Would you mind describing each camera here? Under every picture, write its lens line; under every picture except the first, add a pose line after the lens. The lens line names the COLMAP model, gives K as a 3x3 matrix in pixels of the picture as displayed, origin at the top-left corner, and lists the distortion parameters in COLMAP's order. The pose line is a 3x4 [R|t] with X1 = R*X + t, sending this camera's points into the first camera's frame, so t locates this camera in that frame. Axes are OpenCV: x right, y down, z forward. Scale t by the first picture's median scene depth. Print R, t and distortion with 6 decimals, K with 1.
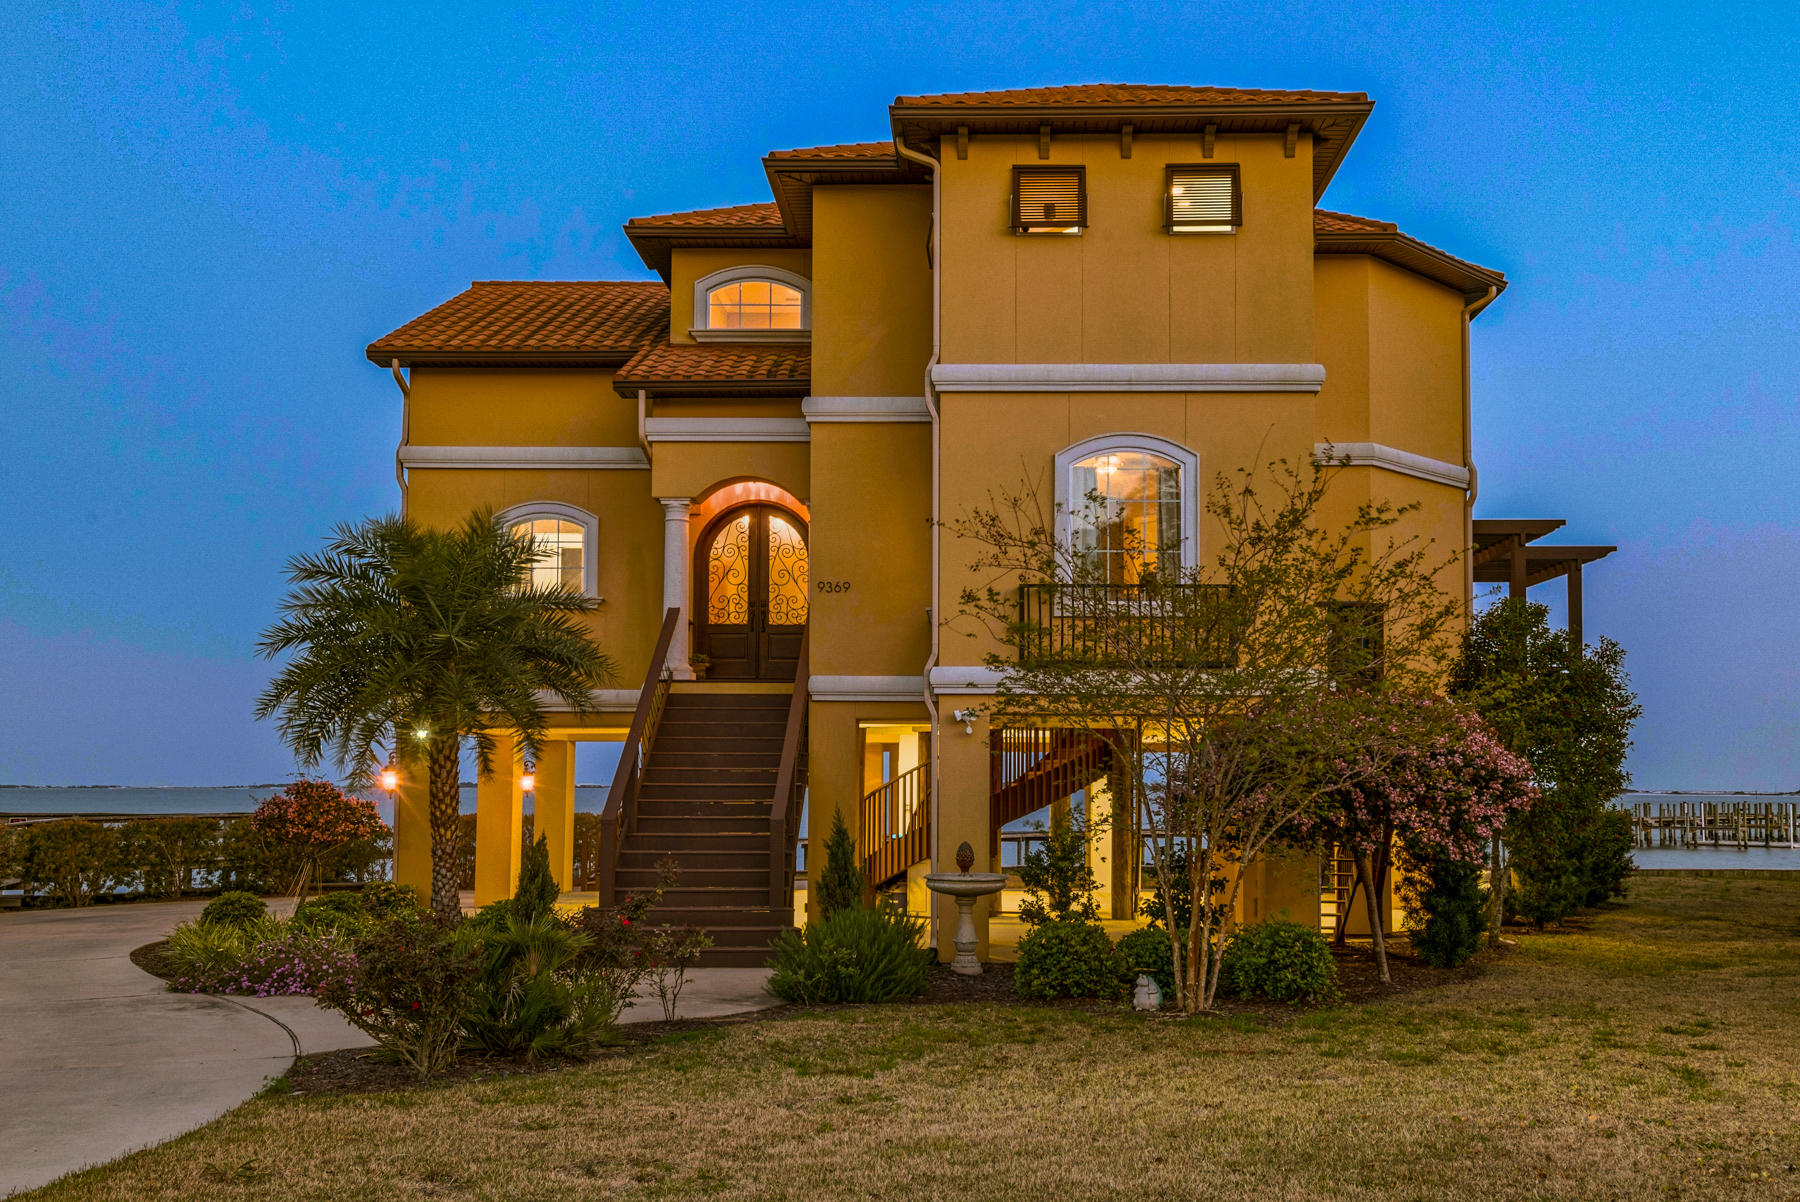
lens RADIAL K [[1730.4, 0, 968.3], [0, 1730.4, 670.5], [0, 0, 1]] dist [0.050893, -0.011939]
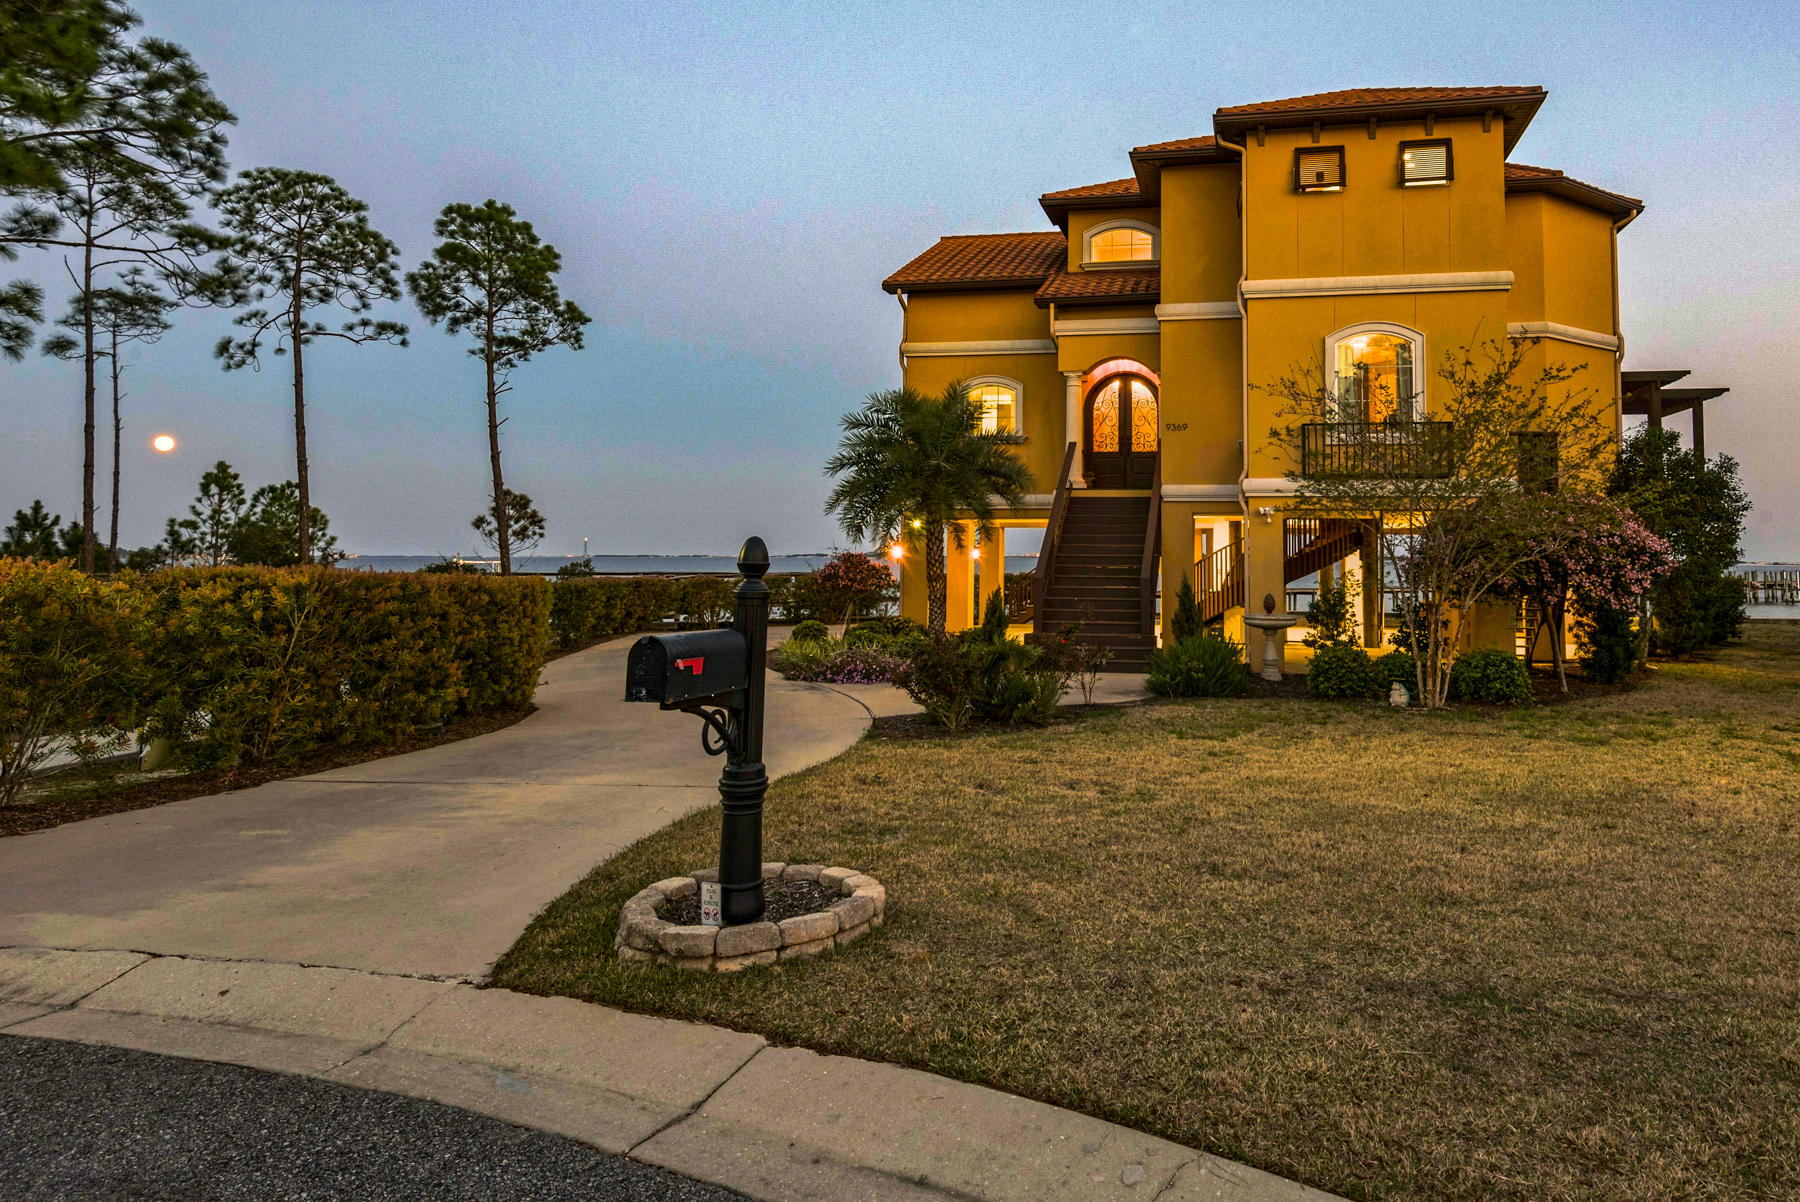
lens RADIAL K [[1166.5, 0, 1041.8], [0, 1166.5, 468.8], [0, 0, 1]] dist [0.021898, -0.012345]
pose [[0.985111, -0.009912, -0.171633, -0.019330], [0.008403, 0.999919, -0.009516, -0.002554], [0.171713, 0.007932, 0.985115, -0.042045]]
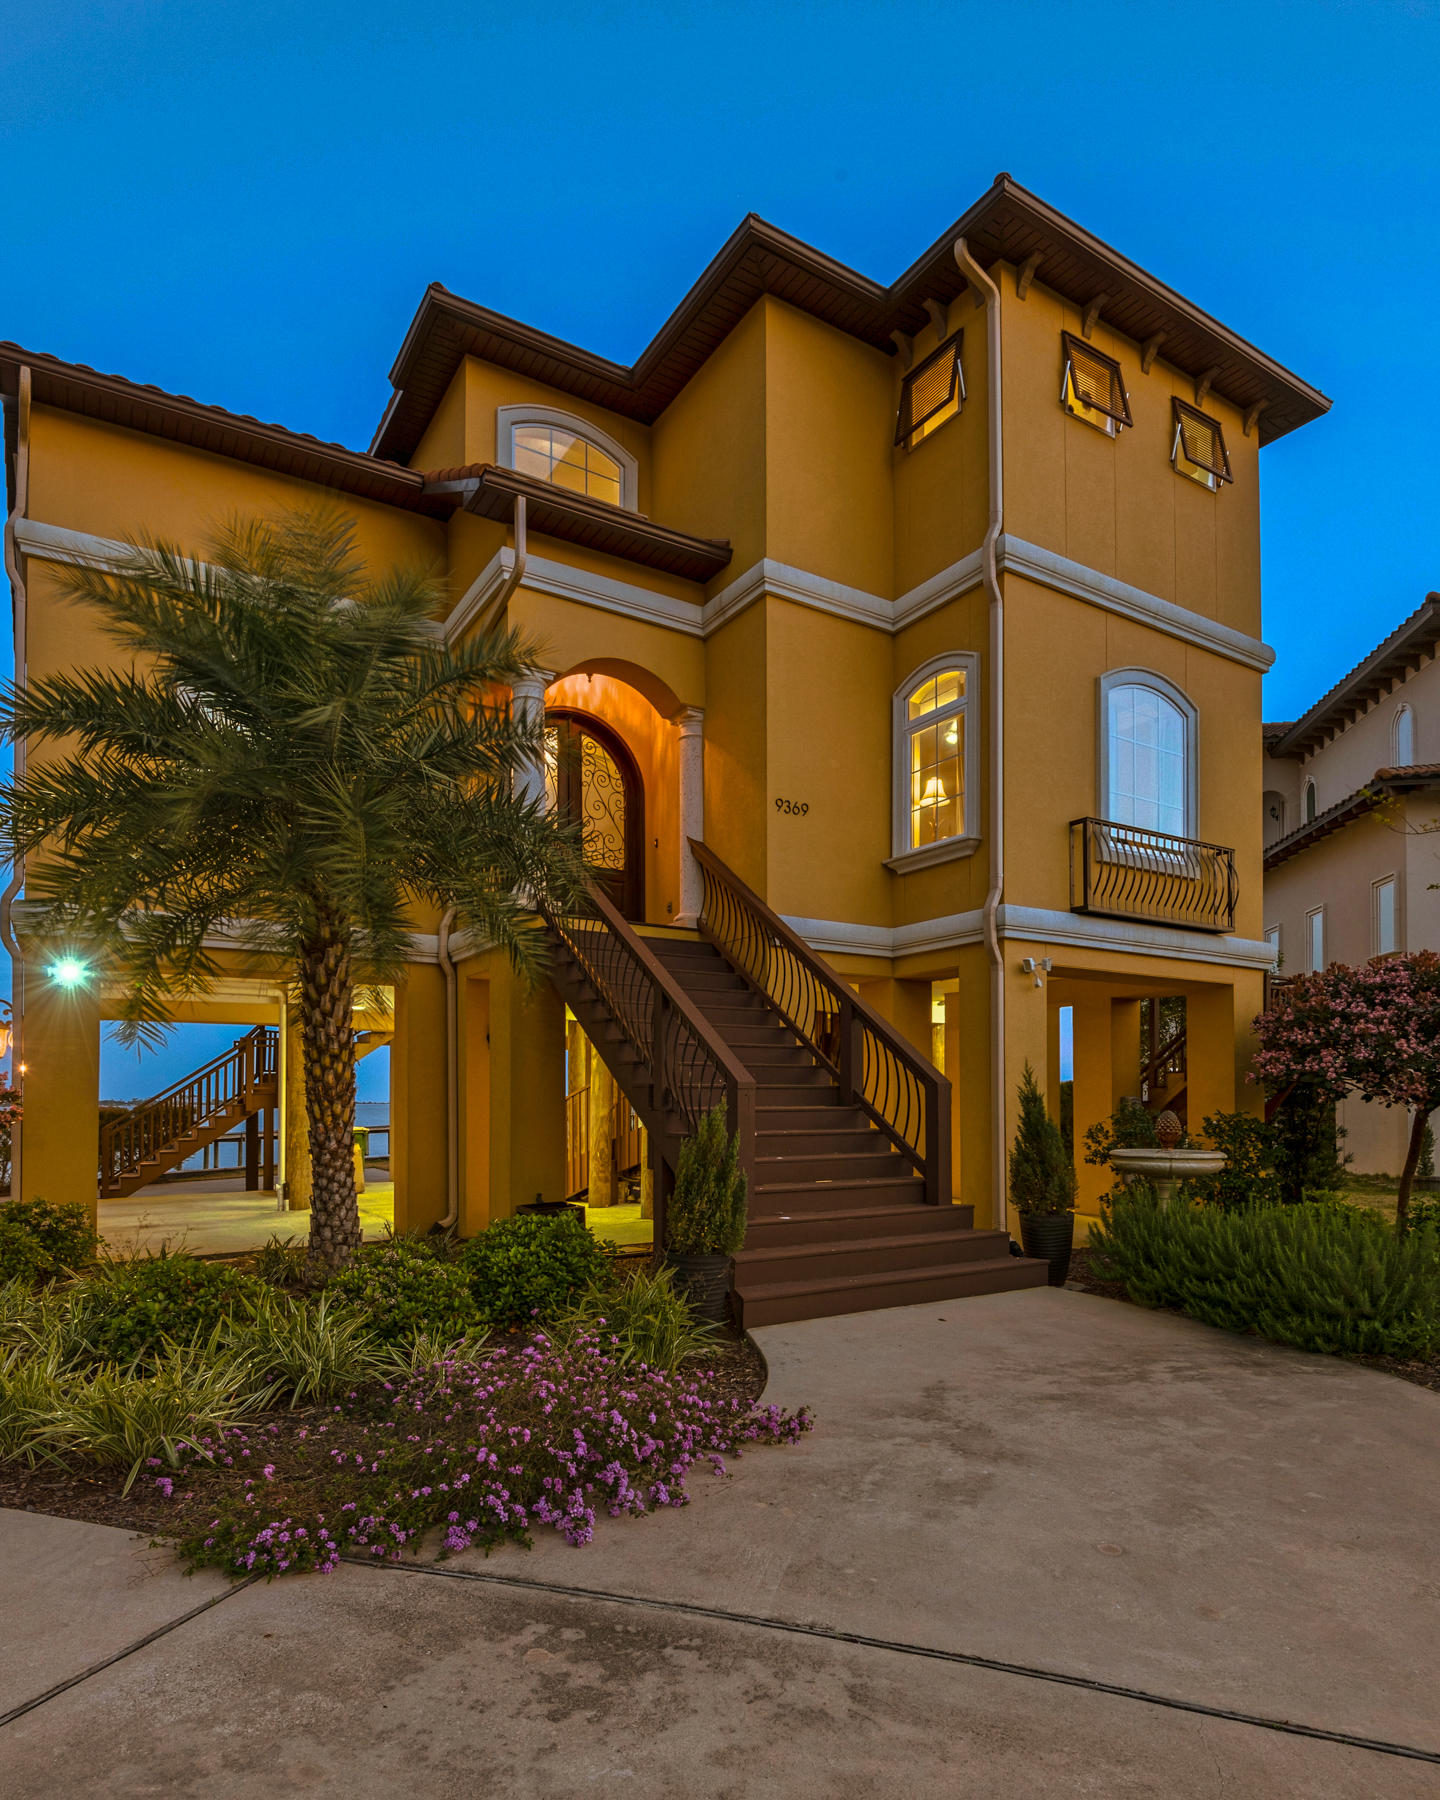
lens RADIAL K [[1043.7, 0, 753.3], [0, 1043.7, 1092.1], [0, 0, 1]] dist [0.005355, -0.011805]
pose [[0.823424, 0.001404, 0.567425, -0.386267], [-0.031281, 0.998589, 0.042922, 0.067414], [-0.566564, -0.053092, 0.822306, 0.633172]]
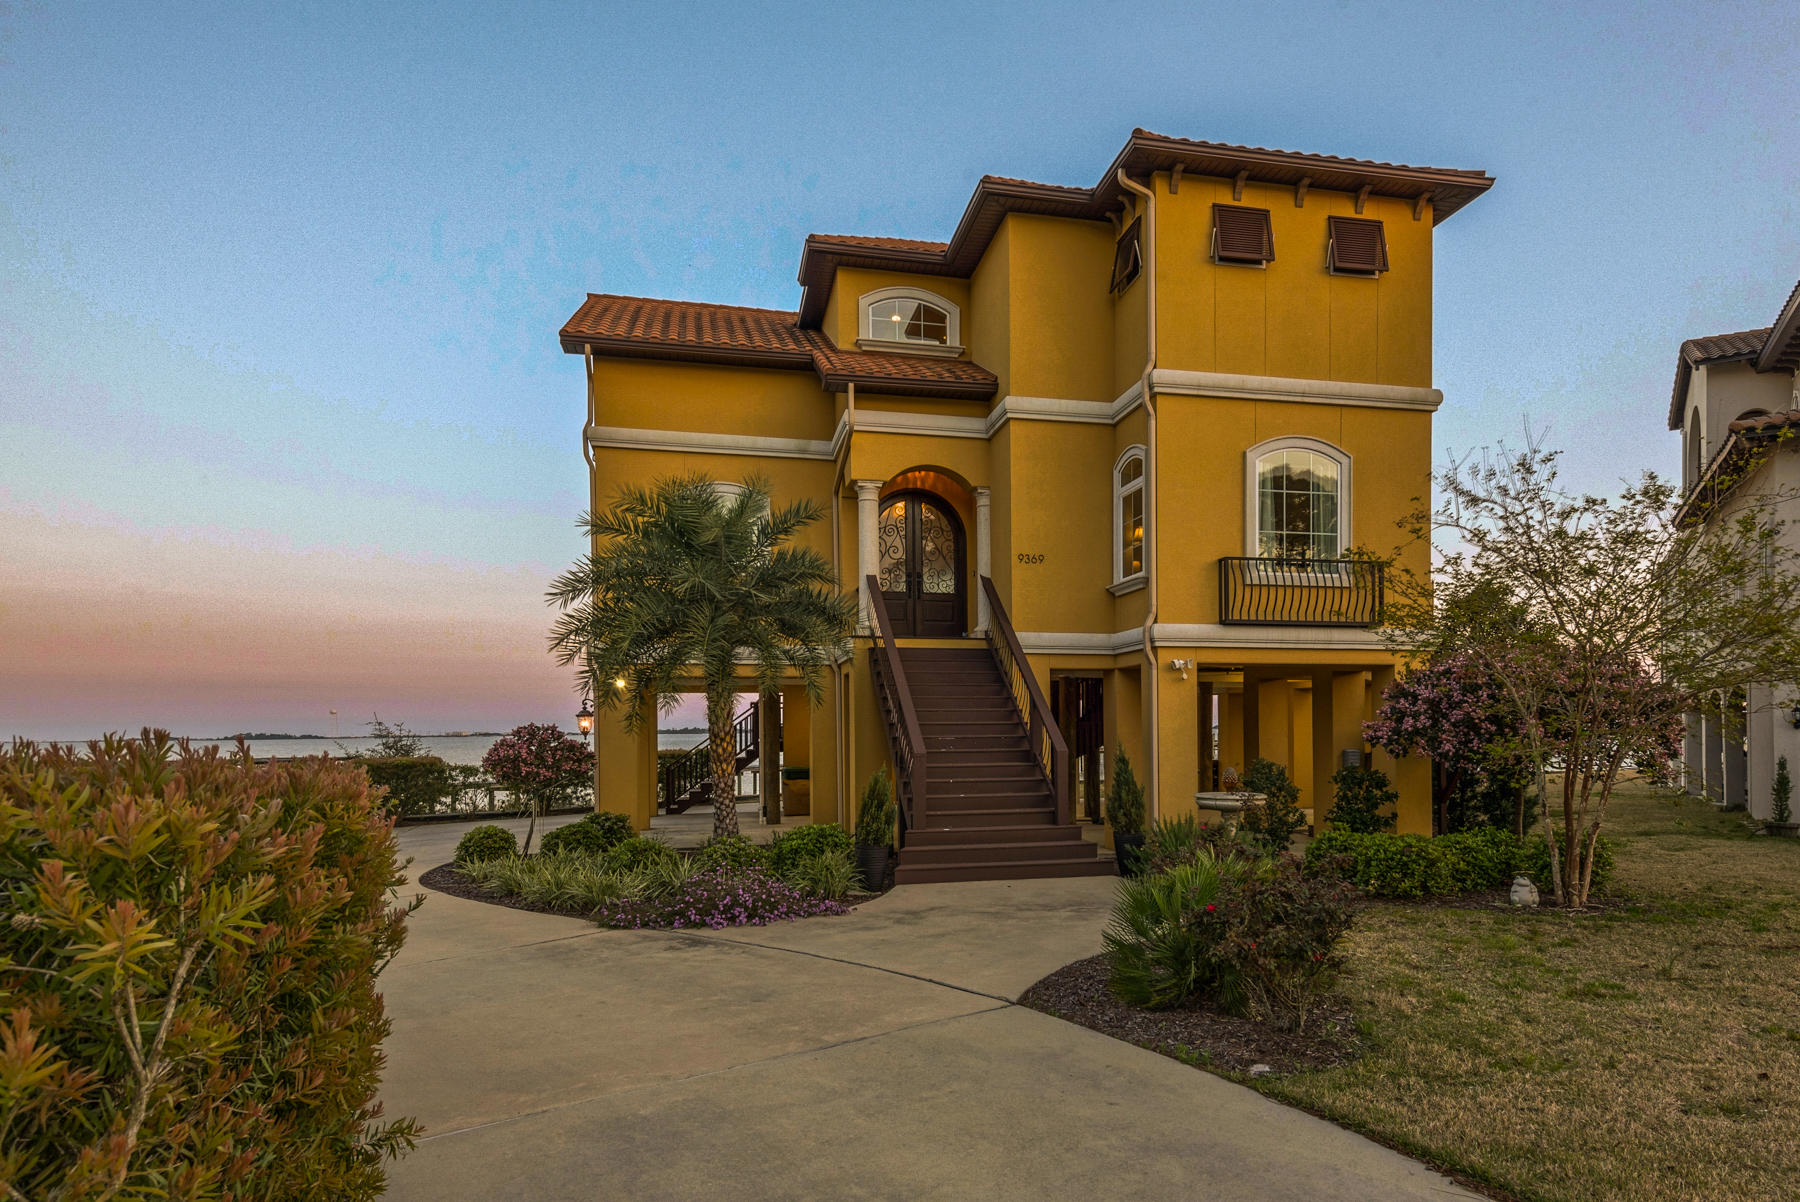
lens RADIAL K [[1130.0, 0, 984.0], [0, 1130.0, 736.2], [0, 0, 1]] dist [0.038075, -0.007950]
pose [[0.964312, -0.011499, 0.264519, -0.333500], [-0.007125, 0.997567, 0.069343, 0.021454], [-0.264672, -0.068753, 0.961884, 0.257476]]
